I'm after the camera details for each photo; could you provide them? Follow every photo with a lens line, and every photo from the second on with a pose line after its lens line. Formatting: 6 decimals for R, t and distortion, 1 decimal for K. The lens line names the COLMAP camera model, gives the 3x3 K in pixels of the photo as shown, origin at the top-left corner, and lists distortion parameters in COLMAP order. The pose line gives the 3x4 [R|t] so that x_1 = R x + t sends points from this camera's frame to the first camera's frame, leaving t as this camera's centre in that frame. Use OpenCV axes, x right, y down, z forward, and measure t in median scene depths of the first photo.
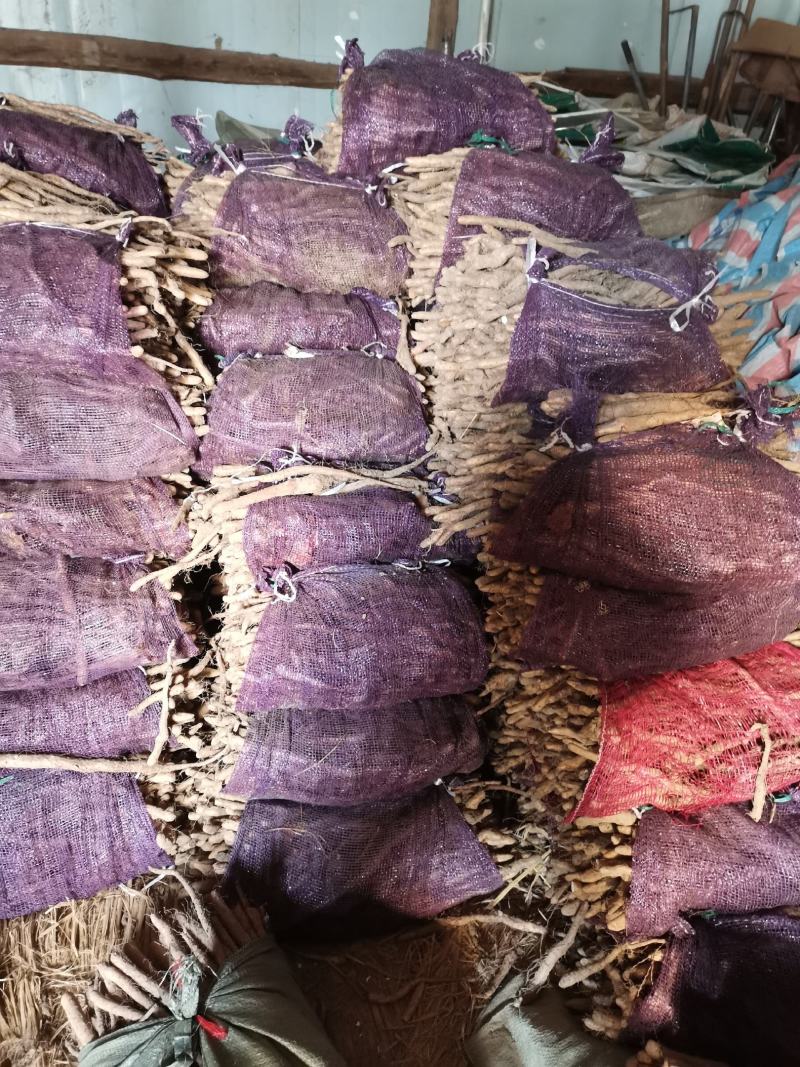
lens RADIAL K [[796.9, 0, 376.3], [0, 796.9, 532.9], [0, 0, 1]] dist [0.008116, 0.003030]
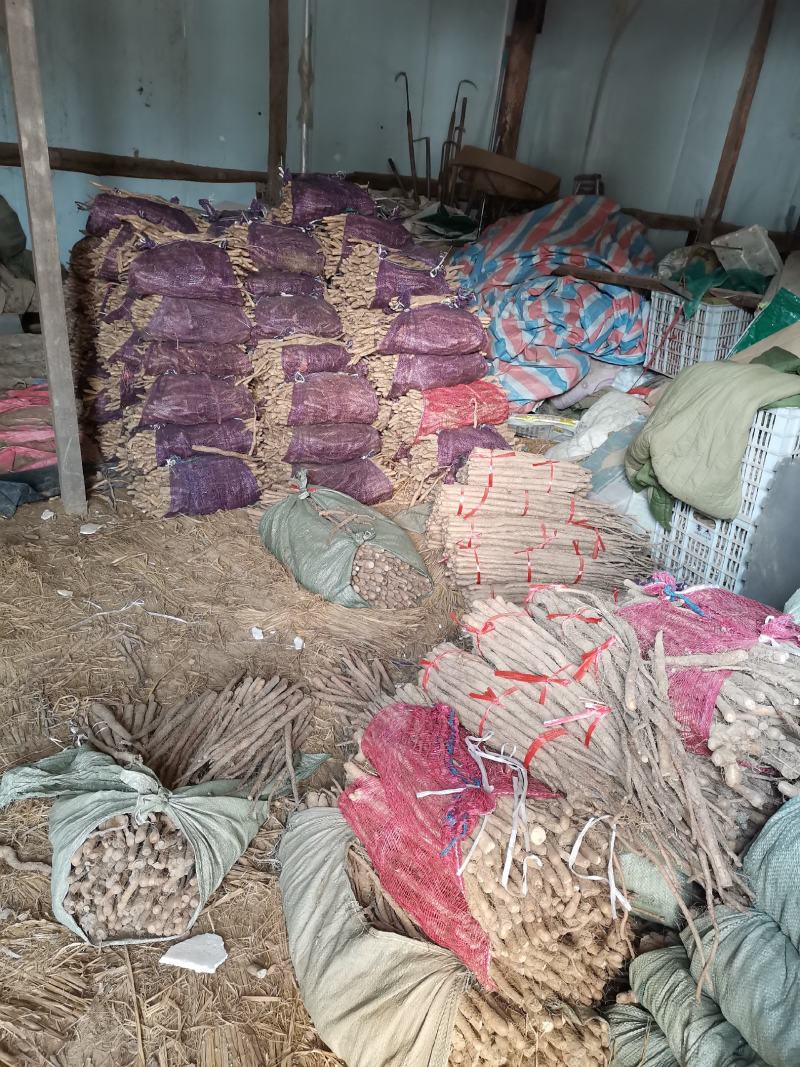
lens RADIAL K [[796.9, 0, 376.3], [0, 796.9, 532.9], [0, 0, 1]] dist [0.008116, 0.003030]
pose [[0.965373, -0.091458, 0.244316, -0.460849], [0.111972, 0.991142, -0.071414, 0.649085], [-0.235620, 0.096298, 0.967062, -1.247286]]
